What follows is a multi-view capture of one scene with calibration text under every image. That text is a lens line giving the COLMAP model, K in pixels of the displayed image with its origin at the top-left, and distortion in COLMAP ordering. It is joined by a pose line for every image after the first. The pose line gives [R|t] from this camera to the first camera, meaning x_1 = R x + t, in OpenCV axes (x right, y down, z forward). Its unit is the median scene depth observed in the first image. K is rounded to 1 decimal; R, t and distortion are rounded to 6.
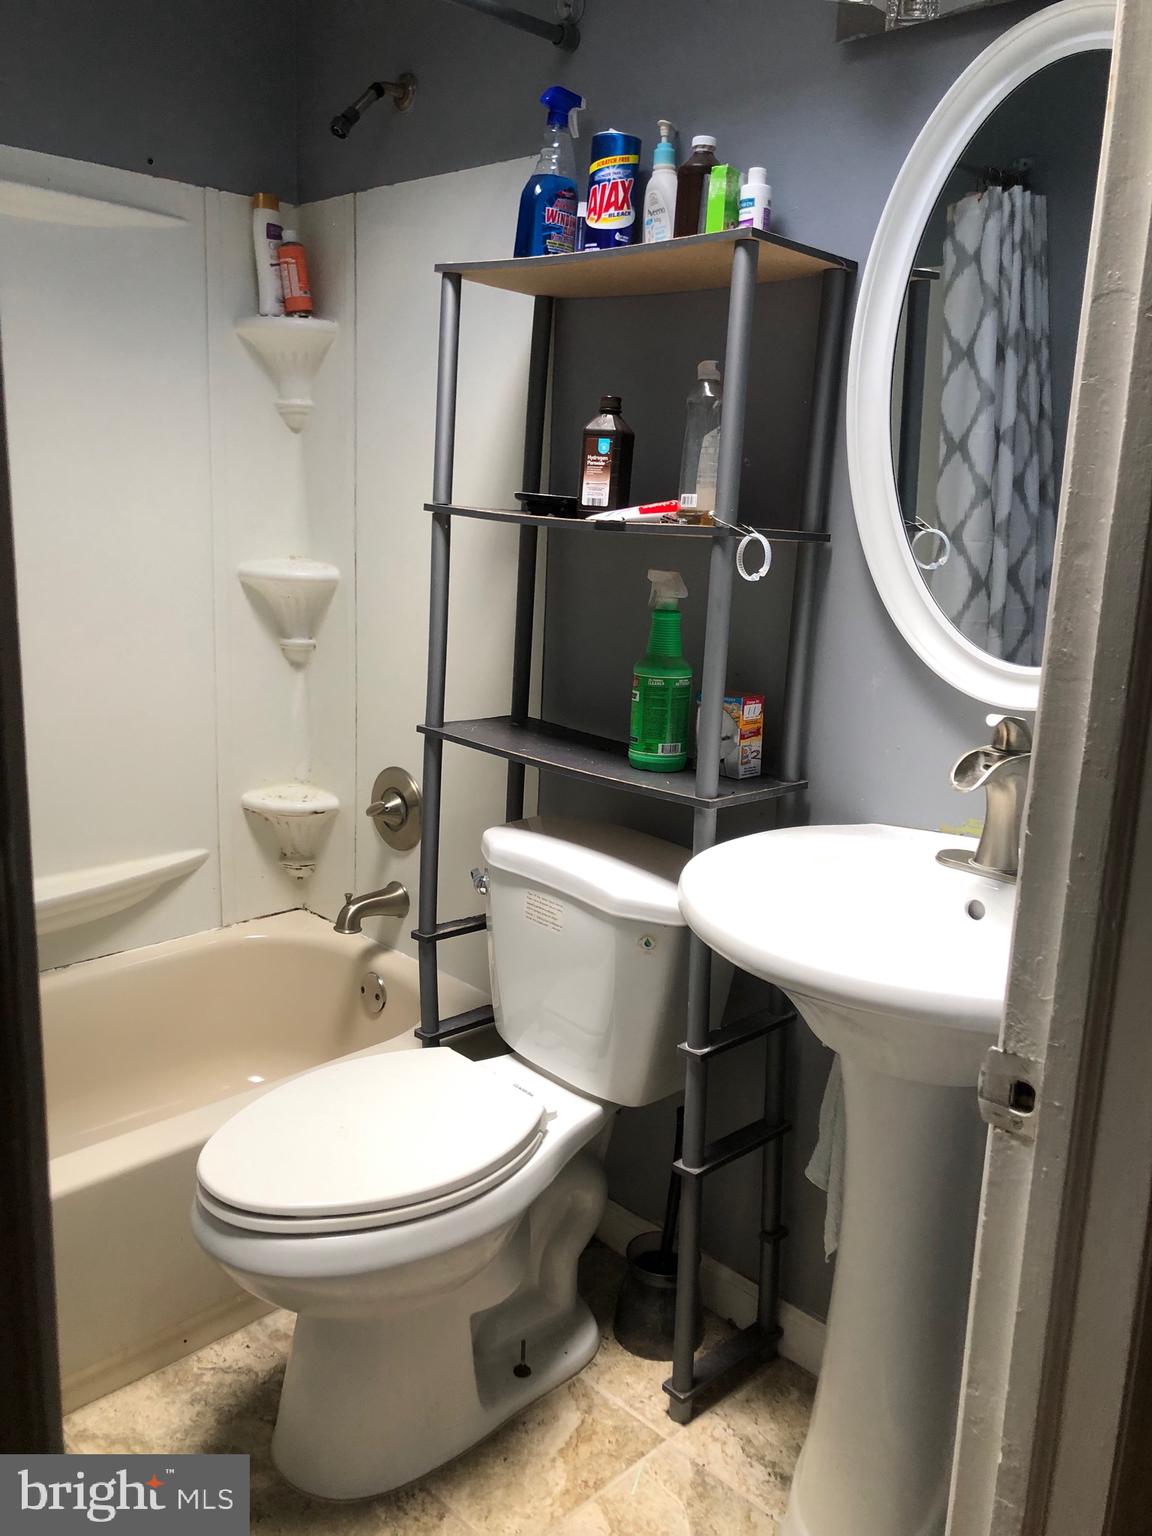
lens RADIAL K [[1275.1, 0, 592.3], [0, 1275.1, 762.0], [0, 0, 1]] dist [0.026675, -0.012711]
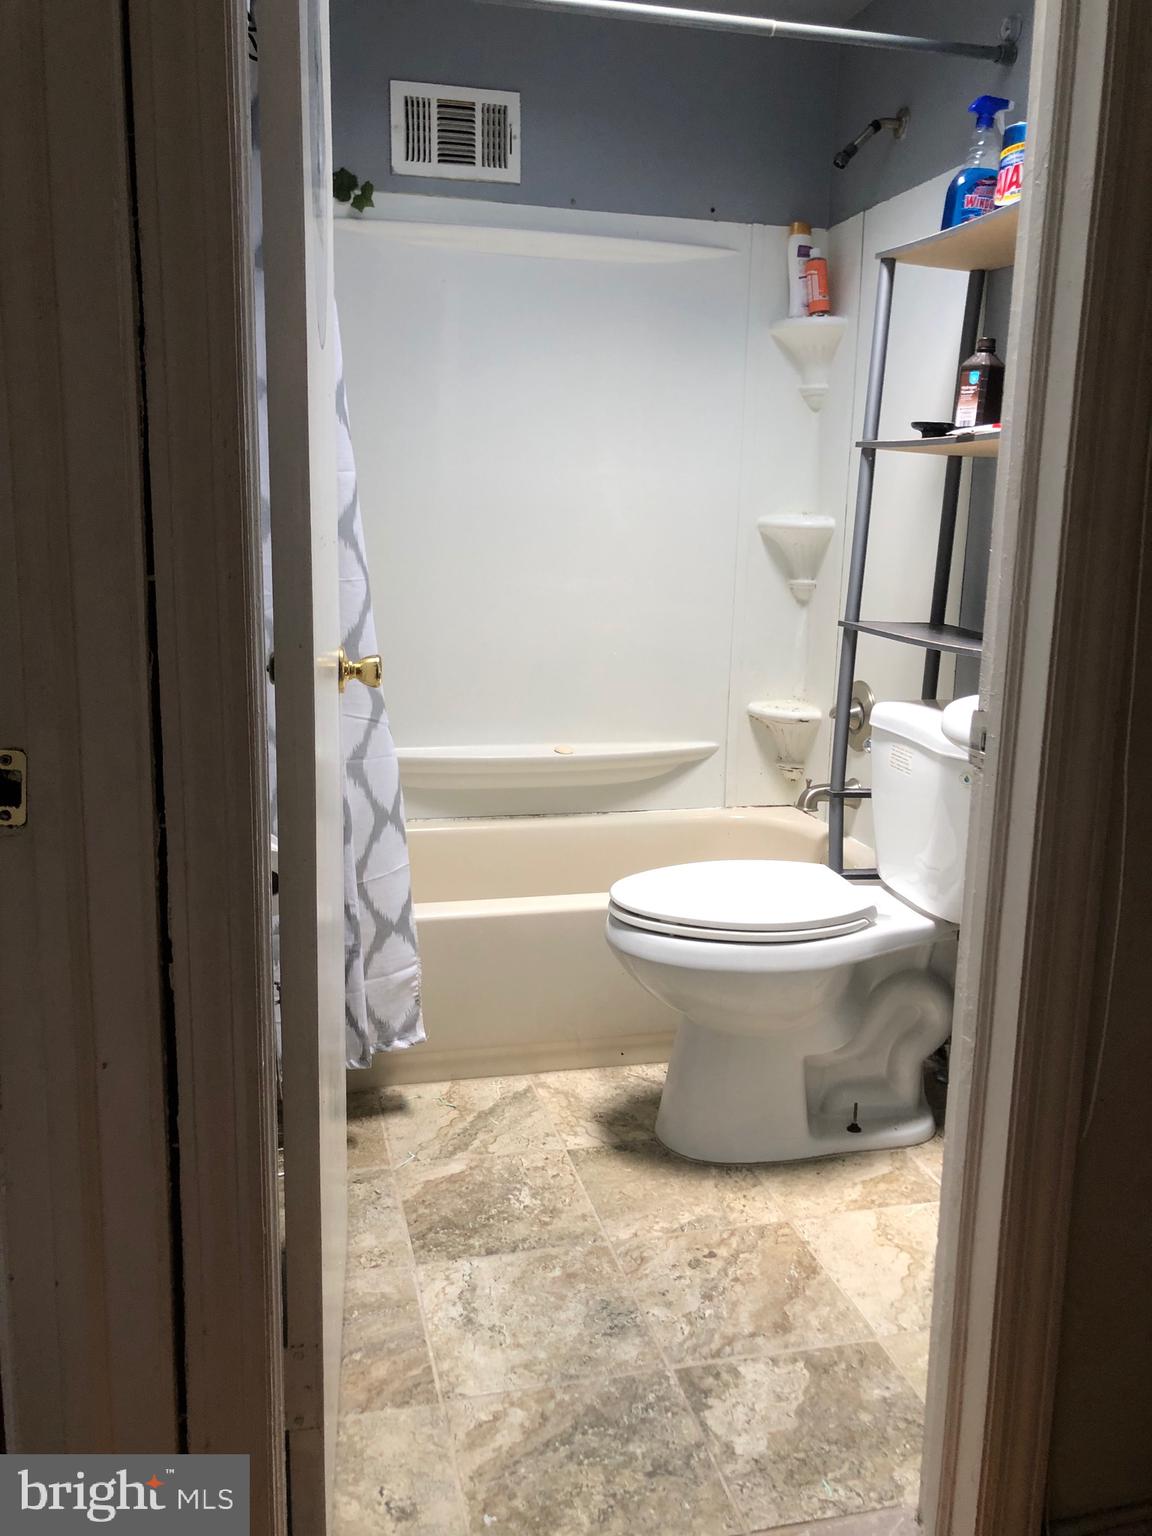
lens RADIAL K [[1275.1, 0, 562.2], [0, 1275.1, 772.2], [0, 0, 1]] dist [0.026675, -0.012711]
pose [[0.850233, 0.084528, -0.519576, 0.298710], [-0.102032, 0.994768, -0.005130, 0.154997], [0.516424, 0.057374, 0.854409, -0.211341]]
